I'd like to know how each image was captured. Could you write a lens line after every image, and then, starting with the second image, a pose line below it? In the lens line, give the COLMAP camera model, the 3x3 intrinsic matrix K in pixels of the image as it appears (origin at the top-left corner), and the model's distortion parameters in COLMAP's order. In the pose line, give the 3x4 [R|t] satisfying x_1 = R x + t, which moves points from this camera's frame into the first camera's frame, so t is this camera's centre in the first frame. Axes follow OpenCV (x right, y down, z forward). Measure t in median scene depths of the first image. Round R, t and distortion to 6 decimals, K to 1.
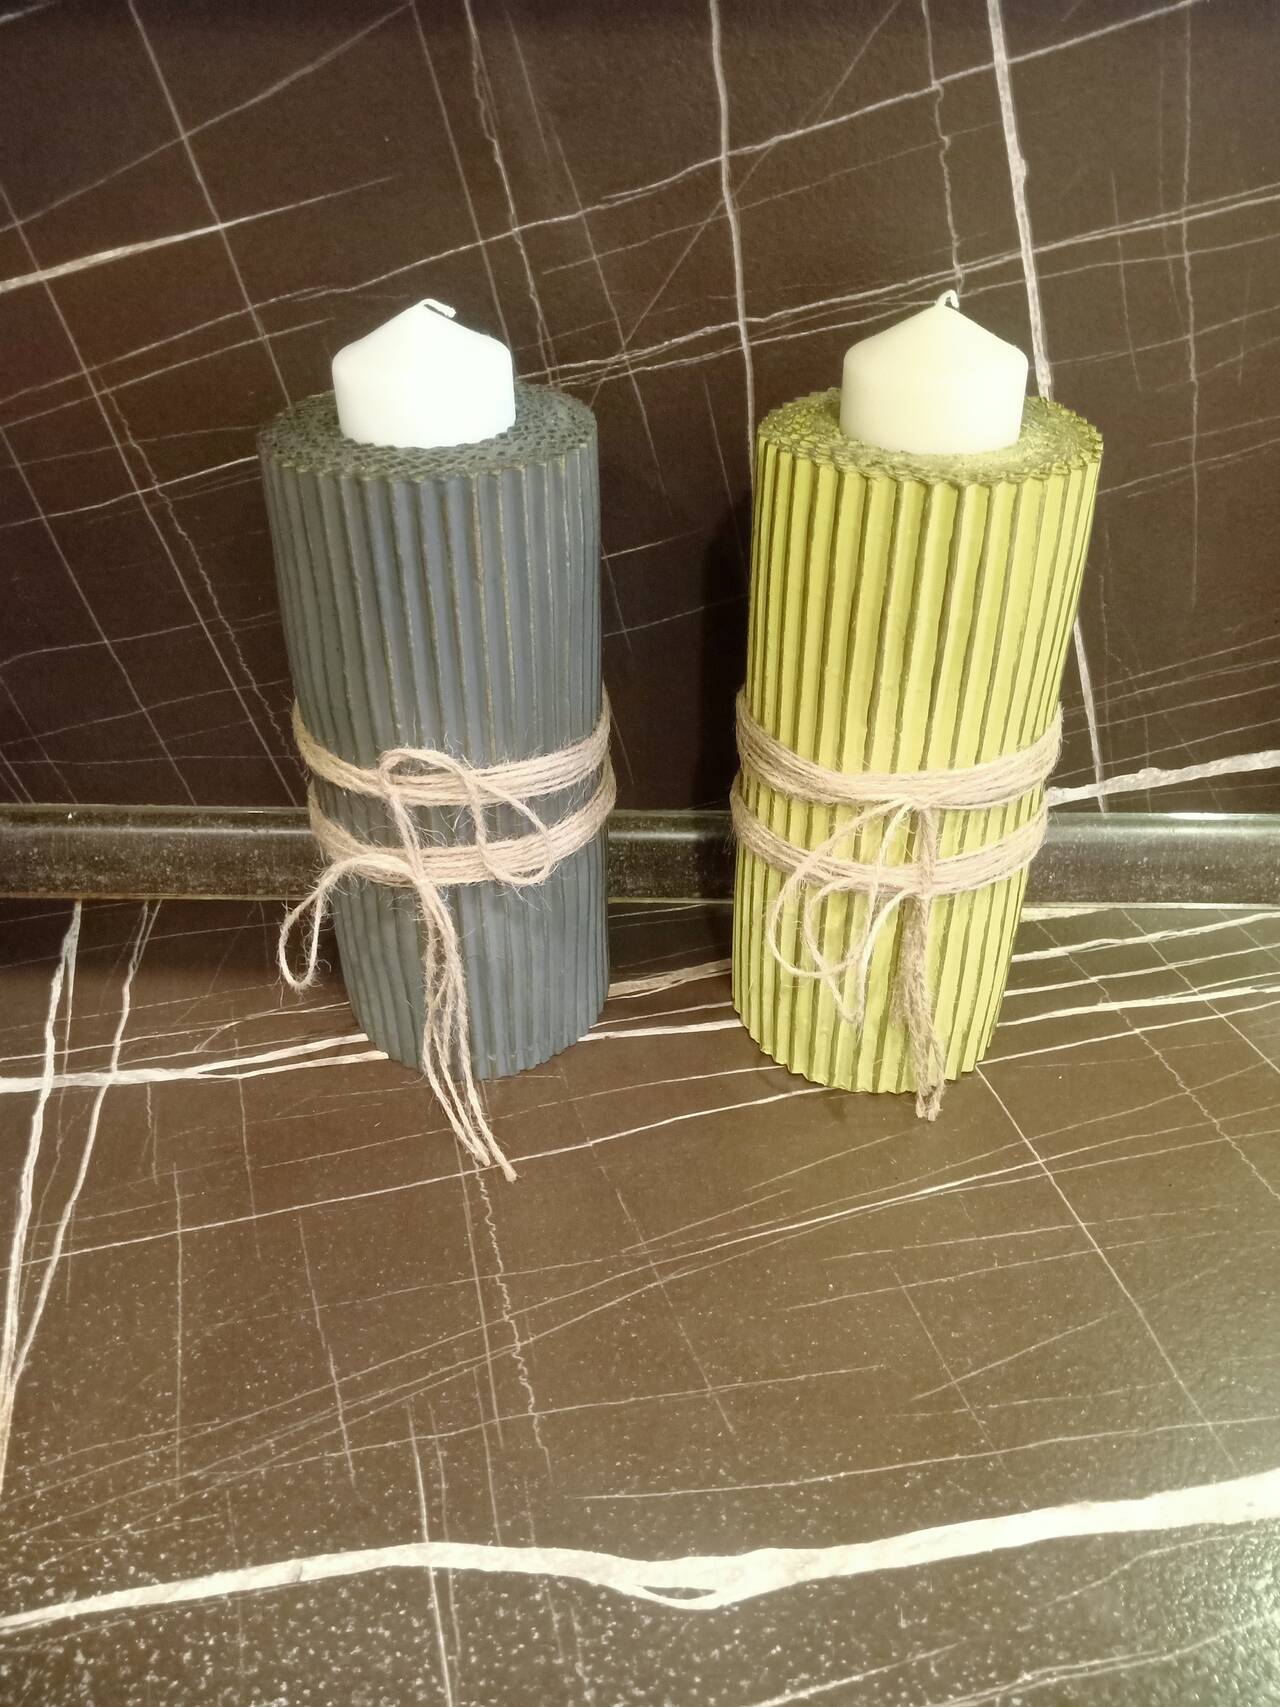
lens RADIAL K [[1358.3, 0, 635.9], [0, 1358.3, 869.5], [0, 0, 1]] dist [0.004393, -0.043037]
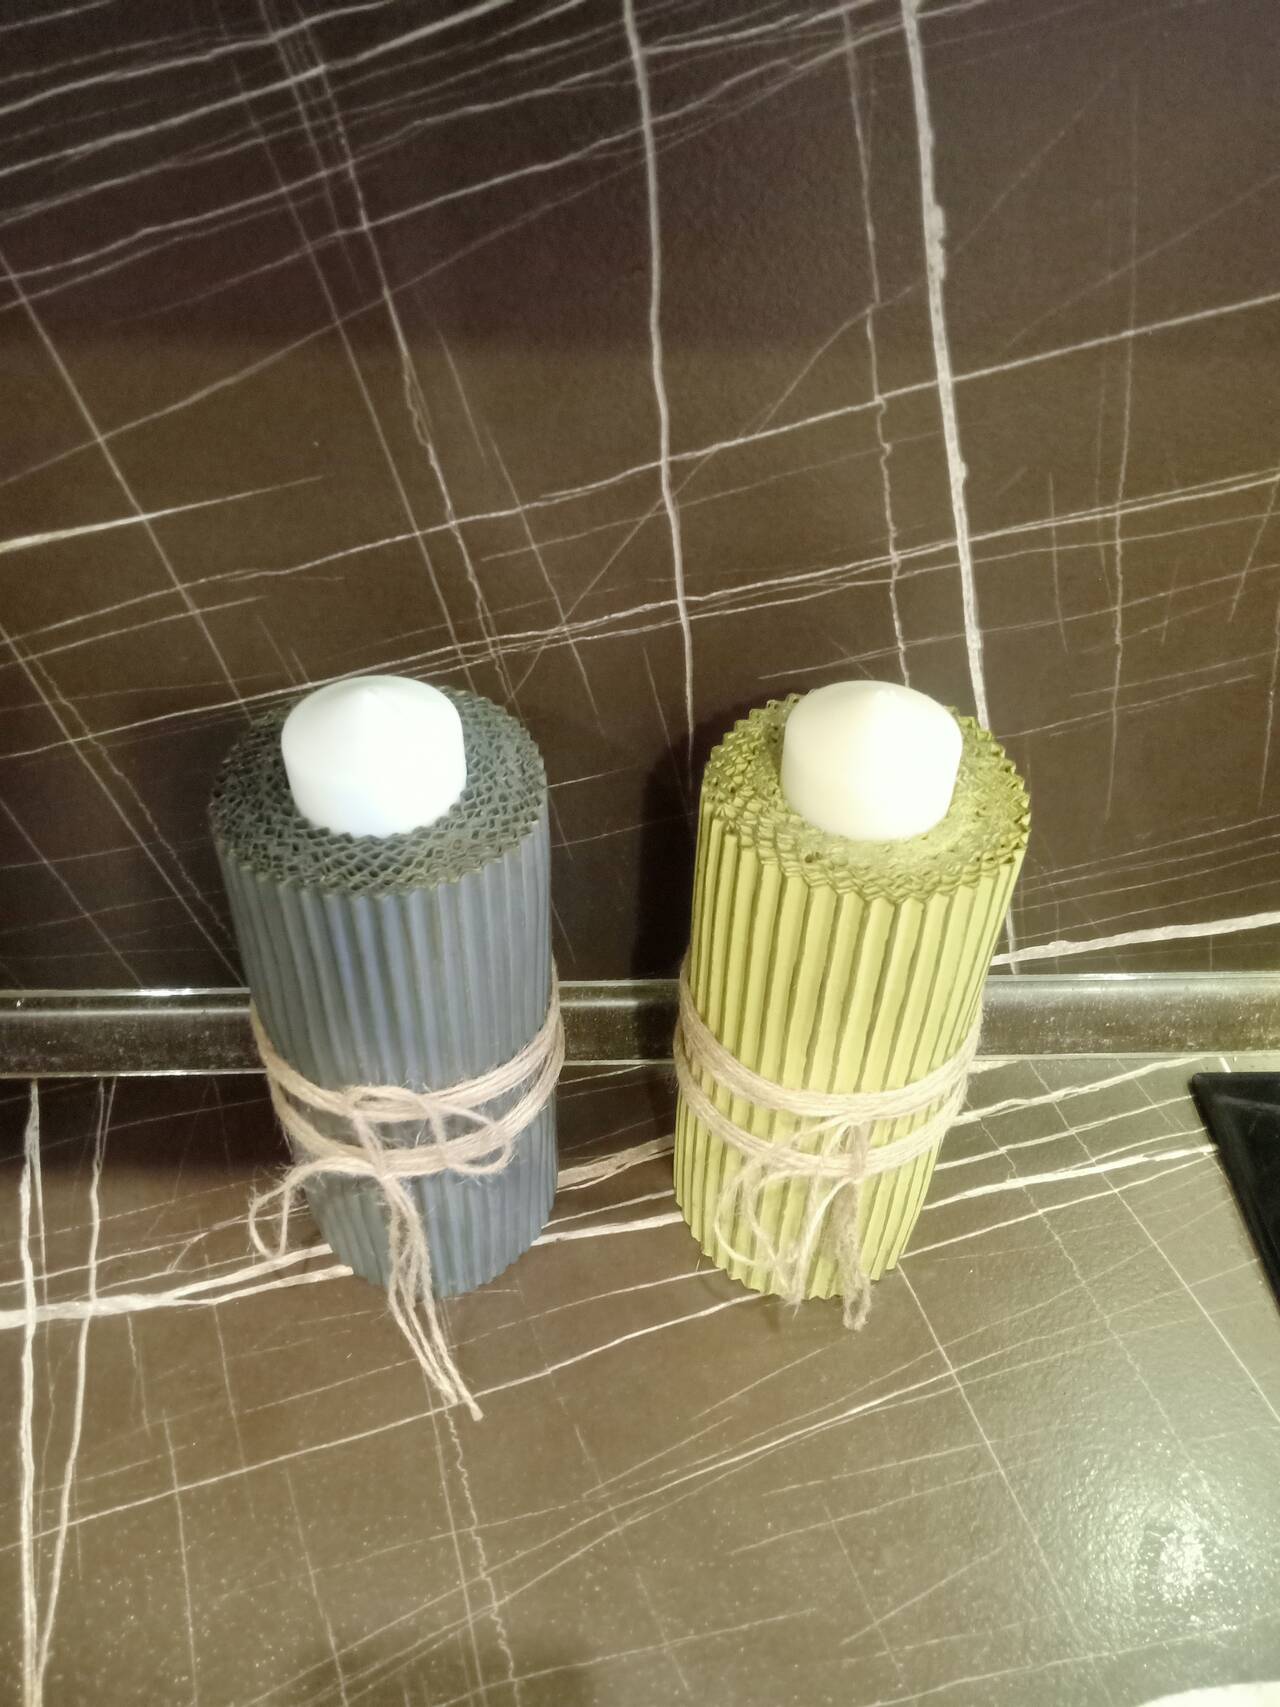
lens RADIAL K [[1358.3, 0, 641.9], [0, 1358.3, 862.7], [0, 0, 1]] dist [0.004393, -0.043037]
pose [[0.997376, -0.023032, 0.068629, -0.025143], [0.011938, 0.987387, 0.157876, -0.384791], [-0.071400, -0.156643, 0.985071, -0.017945]]
